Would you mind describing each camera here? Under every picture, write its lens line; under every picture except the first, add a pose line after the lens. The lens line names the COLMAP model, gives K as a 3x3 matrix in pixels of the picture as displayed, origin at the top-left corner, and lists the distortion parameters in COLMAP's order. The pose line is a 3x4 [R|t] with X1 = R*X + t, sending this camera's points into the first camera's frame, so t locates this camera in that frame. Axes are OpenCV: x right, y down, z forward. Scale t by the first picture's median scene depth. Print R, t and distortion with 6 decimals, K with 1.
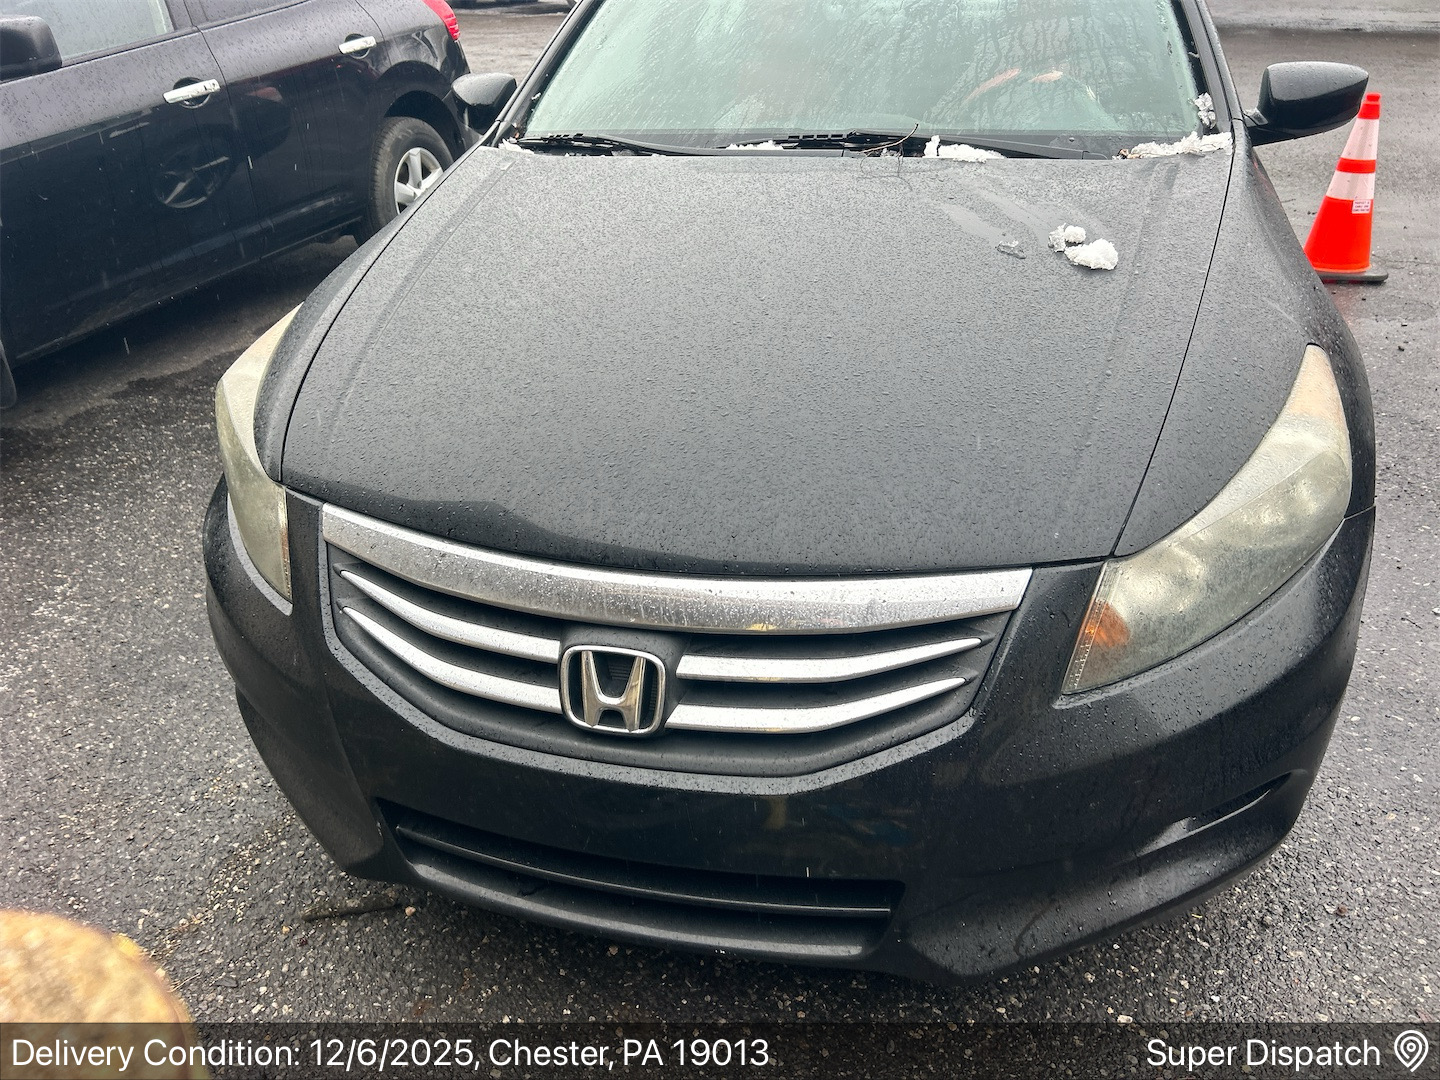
lens RADIAL K [[1063.9, 0, 720.0], [0, 1063.9, 540.0], [0, 0, 1]] dist [0.080734, -0.091024]
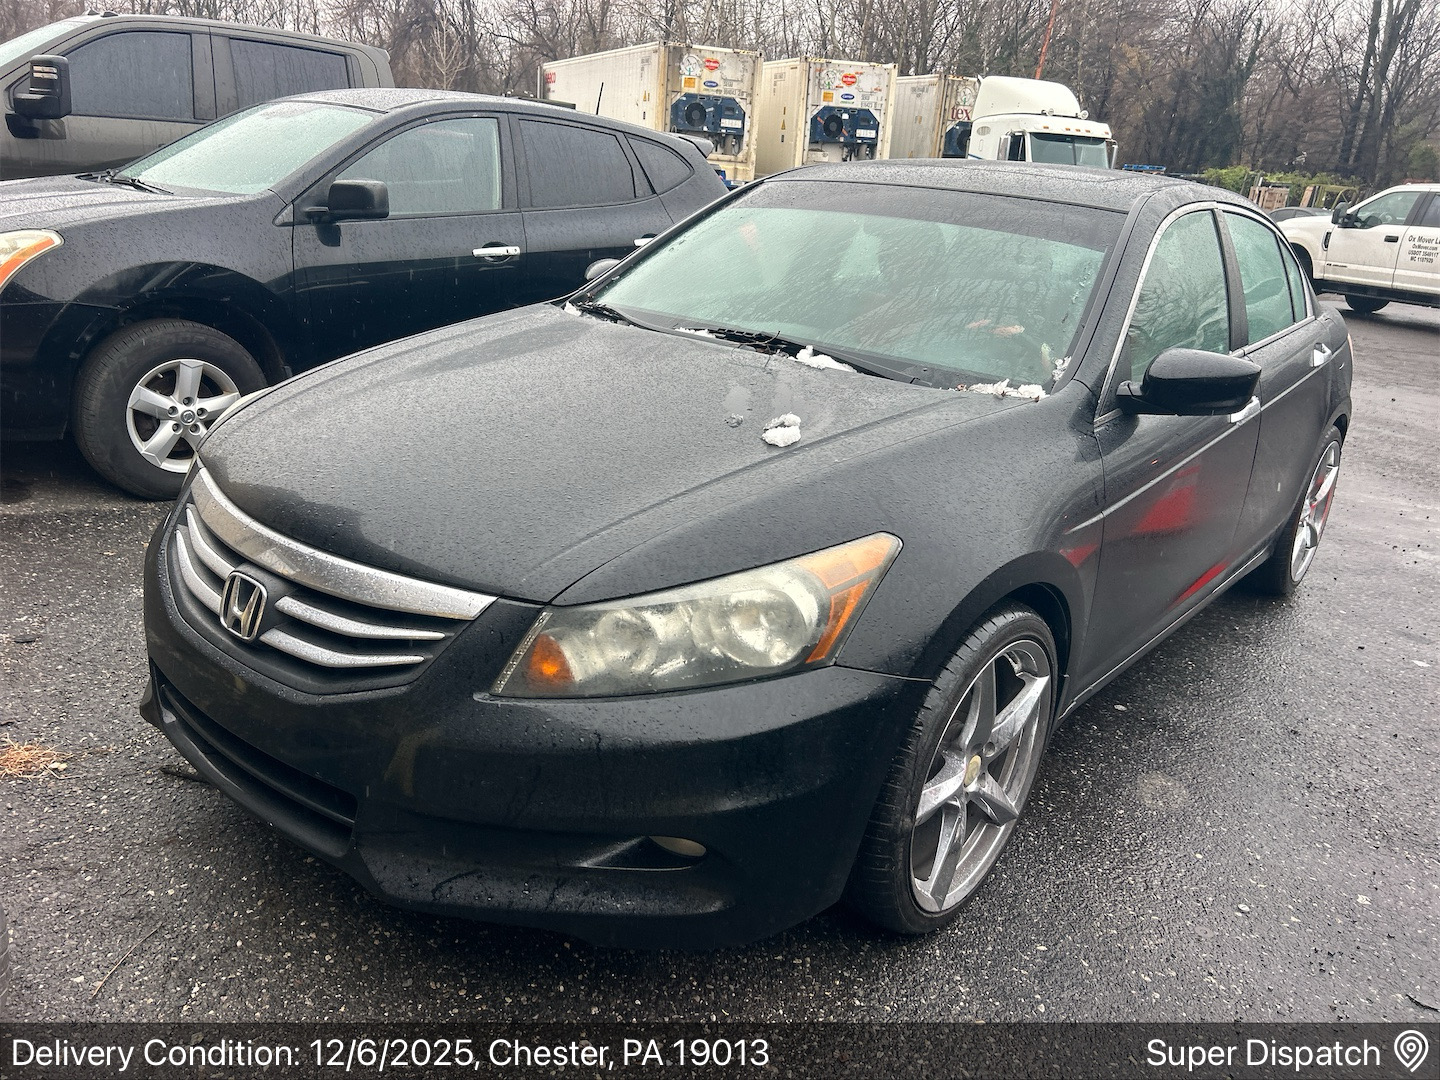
lens RADIAL K [[1086.7, 0, 710.2], [0, 1086.7, 544.8], [0, 0, 1]] dist [0.050945, -0.051350]
pose [[0.895927, 0.242156, -0.372392, 0.599839], [-0.308493, 0.942386, -0.129389, 0.034079], [0.319605, 0.230803, 0.919012, -0.123803]]
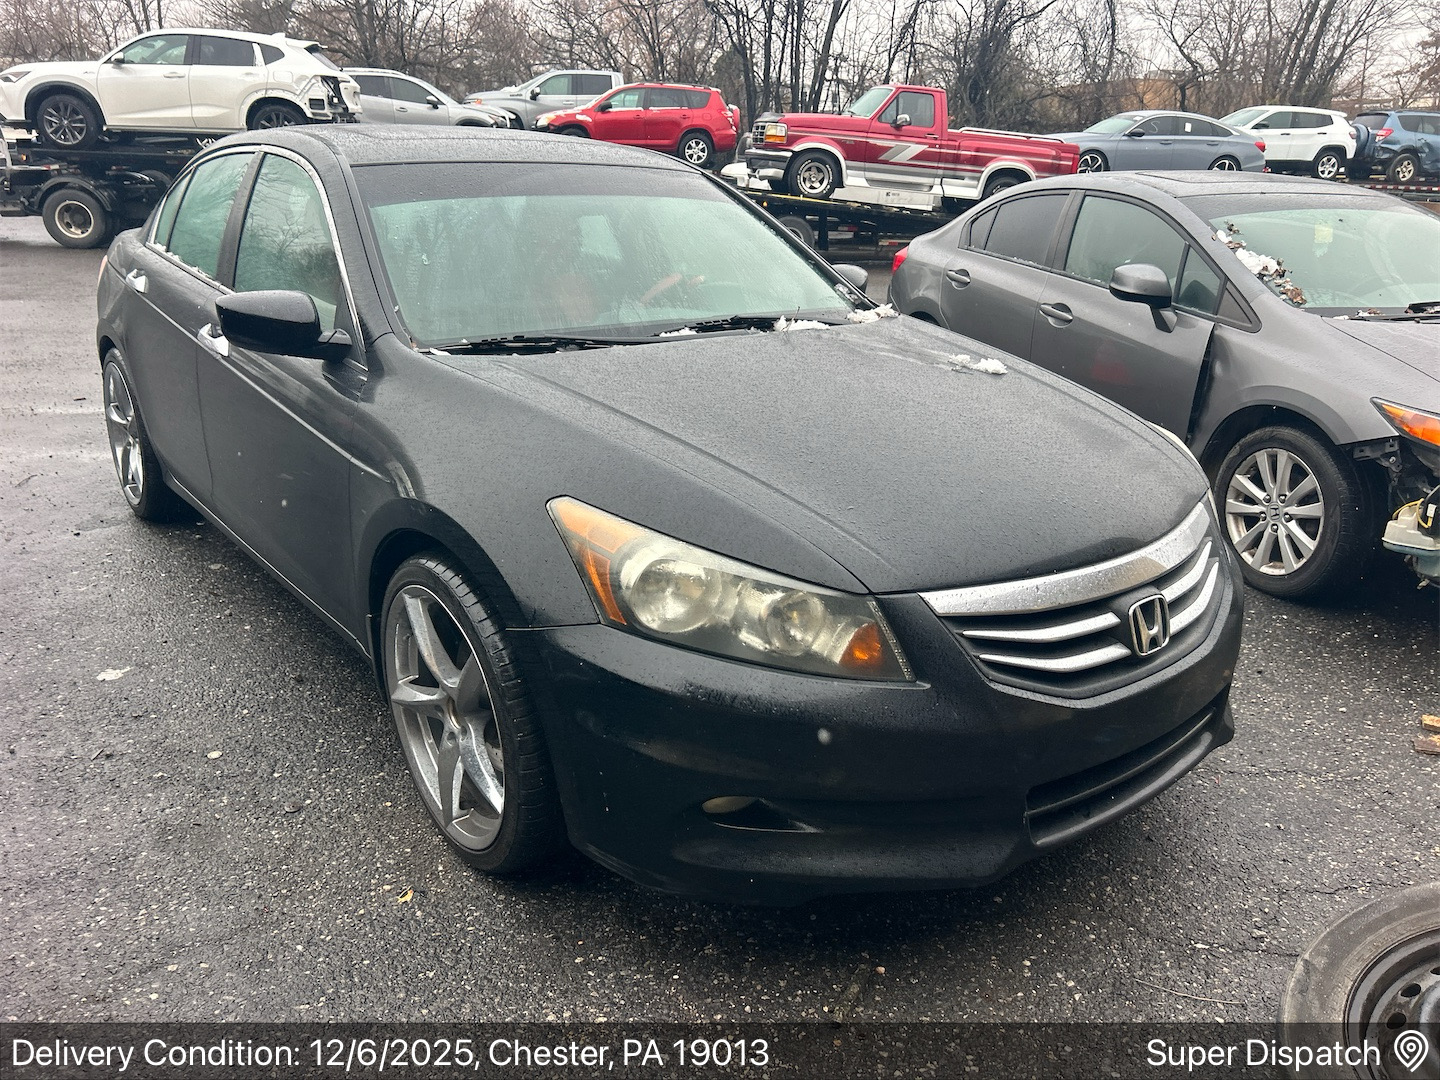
lens RADIAL K [[1080.1, 0, 724.1], [0, 1080.1, 548.5], [0, 0, 1]] dist [0.059267, -0.065536]
pose [[0.596585, -0.220942, 0.771538, -0.989255], [0.350335, 0.936621, -0.002677, -0.108232], [-0.722047, 0.271894, 0.636177, 0.223815]]
